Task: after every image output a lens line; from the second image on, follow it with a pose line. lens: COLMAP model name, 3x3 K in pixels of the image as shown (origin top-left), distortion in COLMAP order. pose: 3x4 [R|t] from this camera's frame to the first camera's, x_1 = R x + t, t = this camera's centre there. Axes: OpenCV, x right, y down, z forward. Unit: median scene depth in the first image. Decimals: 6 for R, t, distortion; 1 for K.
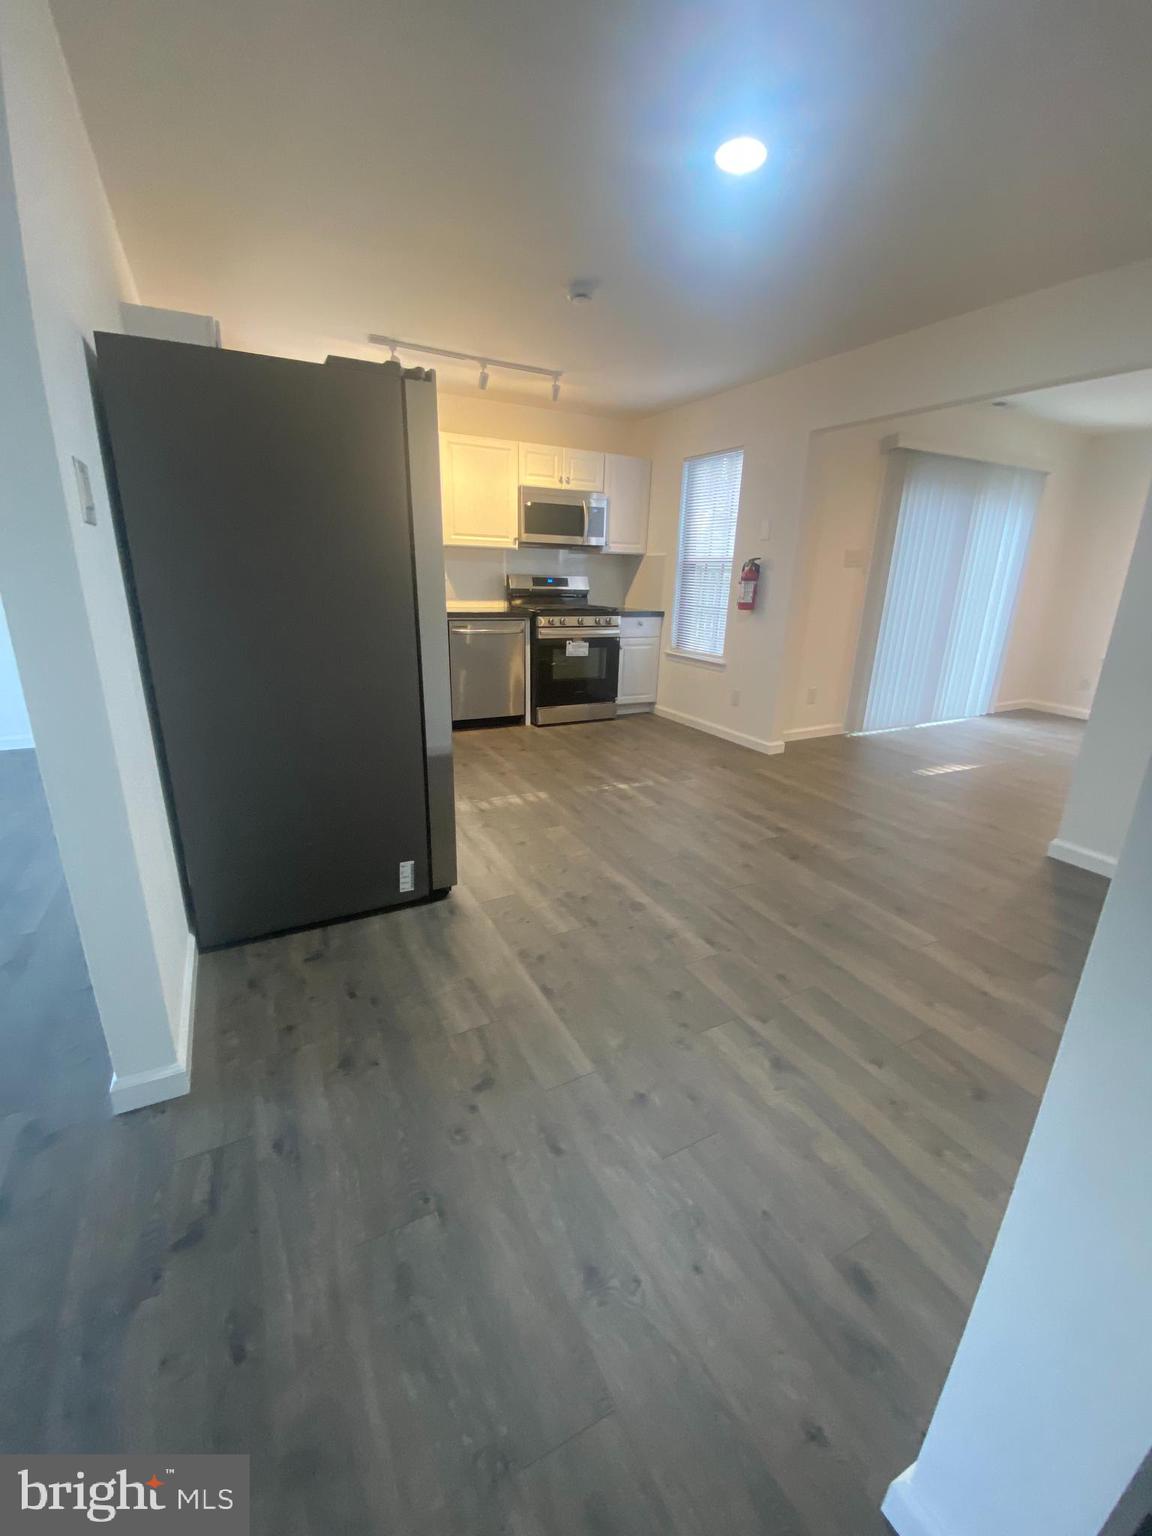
lens RADIAL K [[620.6, 0, 578.4], [0, 620.6, 792.9], [0, 0, 1]] dist [0.001516, -0.016601]
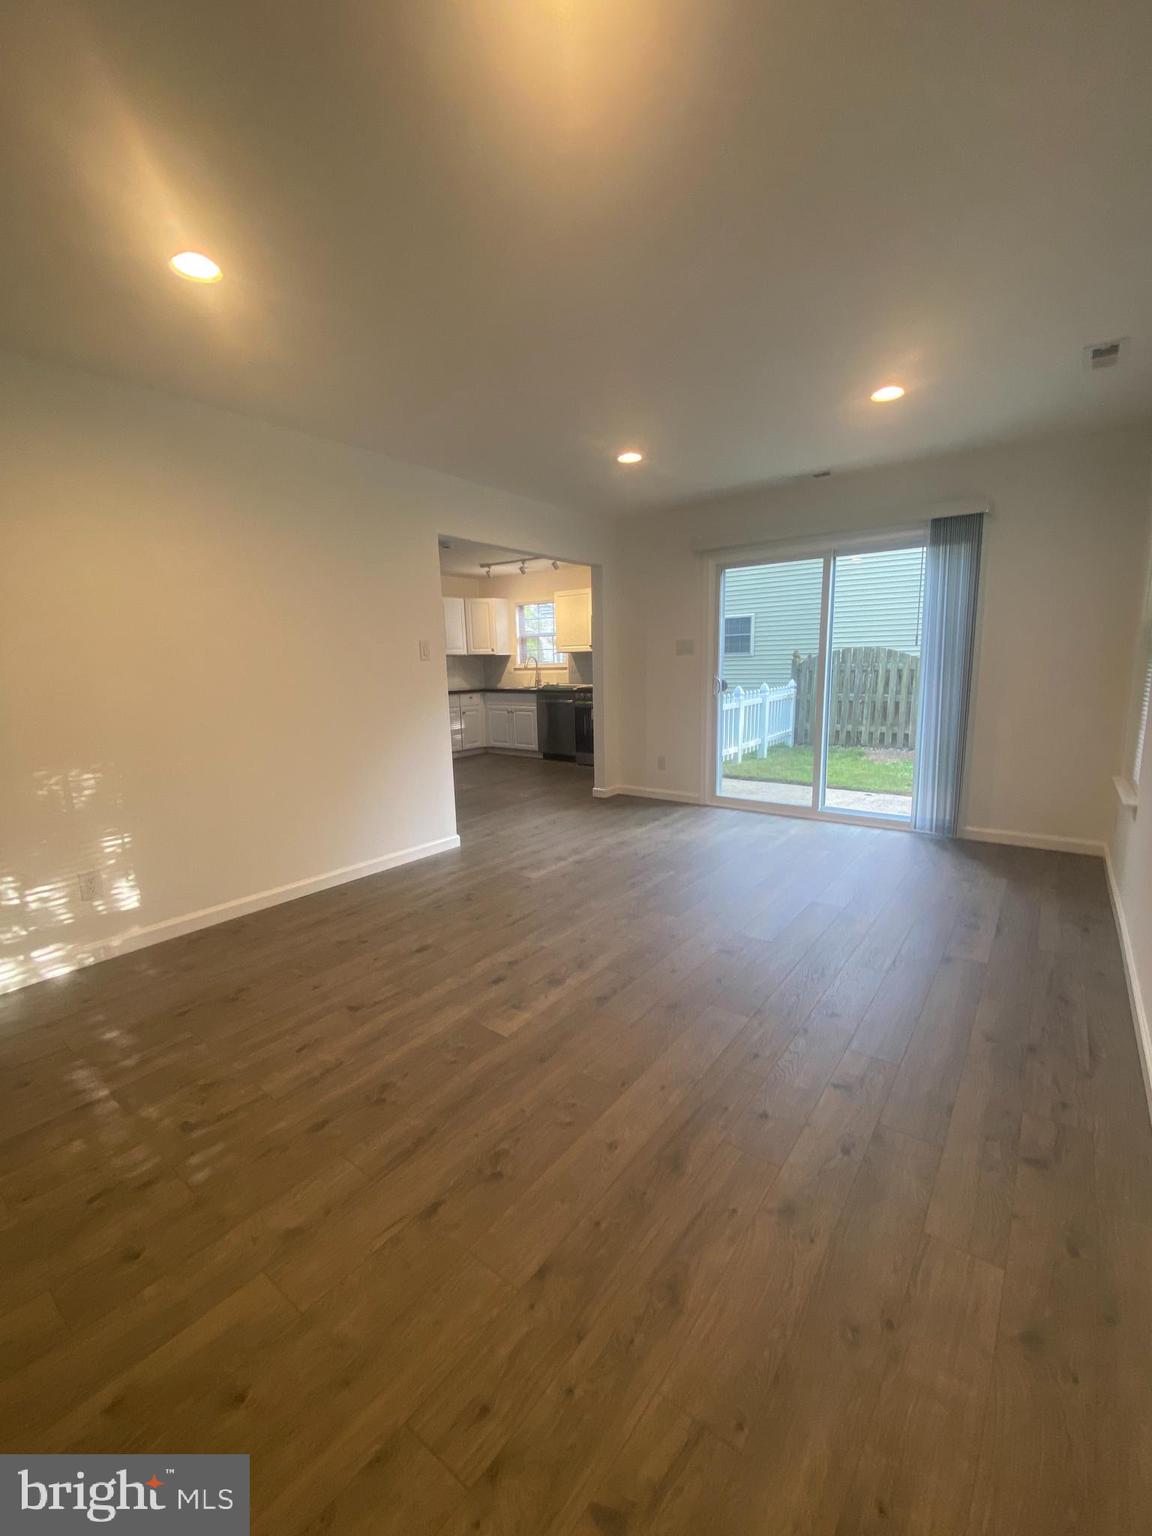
lens RADIAL K [[623.4, 0, 576.0], [0, 623.4, 768.0], [0, 0, 1]] dist [0.002055, -0.017127]
pose [[0.403598, 0.114542, -0.907738, 1.331850], [-0.269604, 0.962970, 0.001640, -0.106470], [0.874313, 0.244069, 0.419533, 0.388880]]
